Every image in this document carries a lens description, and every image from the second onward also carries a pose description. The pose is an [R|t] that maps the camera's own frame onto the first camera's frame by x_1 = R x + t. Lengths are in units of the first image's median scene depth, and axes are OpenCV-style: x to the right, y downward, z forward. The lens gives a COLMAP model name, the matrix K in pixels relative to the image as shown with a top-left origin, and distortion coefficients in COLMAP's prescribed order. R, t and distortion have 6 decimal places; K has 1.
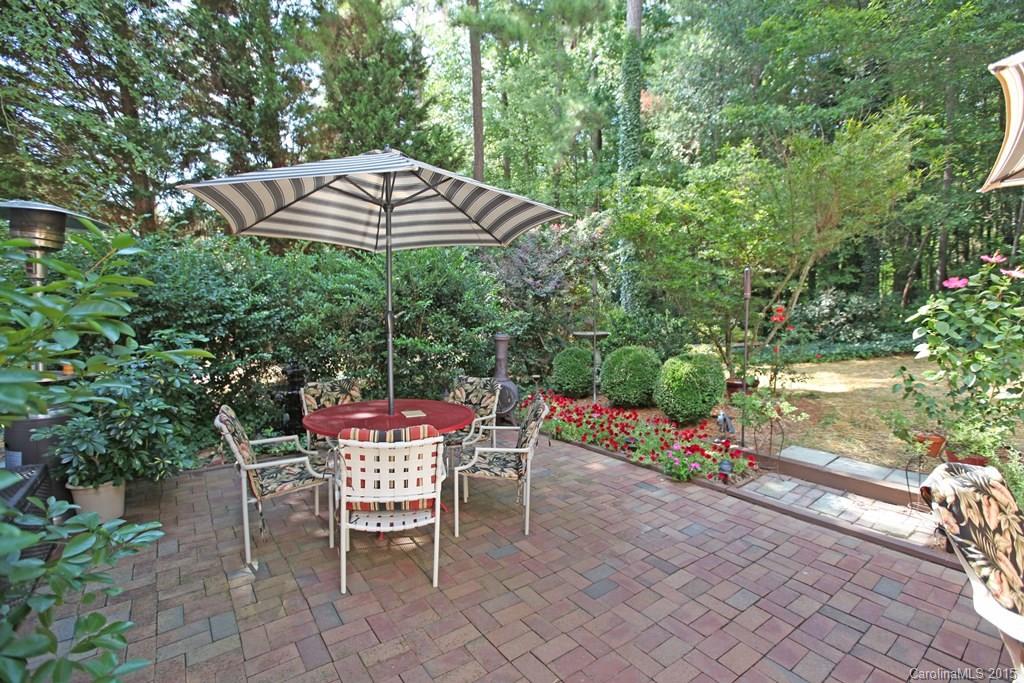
lens RADIAL K [[460.8, 0, 509.5], [0, 460.8, 344.7], [0, 0, 1]] dist [-0.010229, -0.000167]
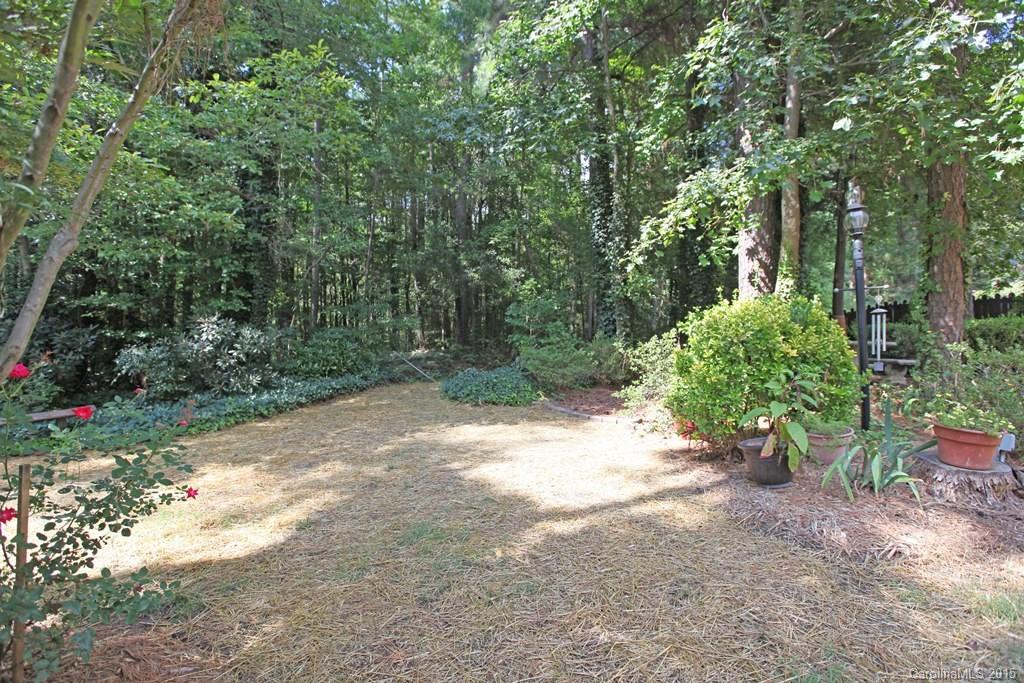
lens RADIAL K [[460.8, 0, 511.9], [0, 460.8, 345.8], [0, 0, 1]] dist [-0.010229, -0.000167]
pose [[0.375437, 0.004630, 0.926836, 0.241707], [0.063540, 0.997506, -0.030721, -0.029784], [-0.924667, 0.070425, 0.374207, 0.347819]]
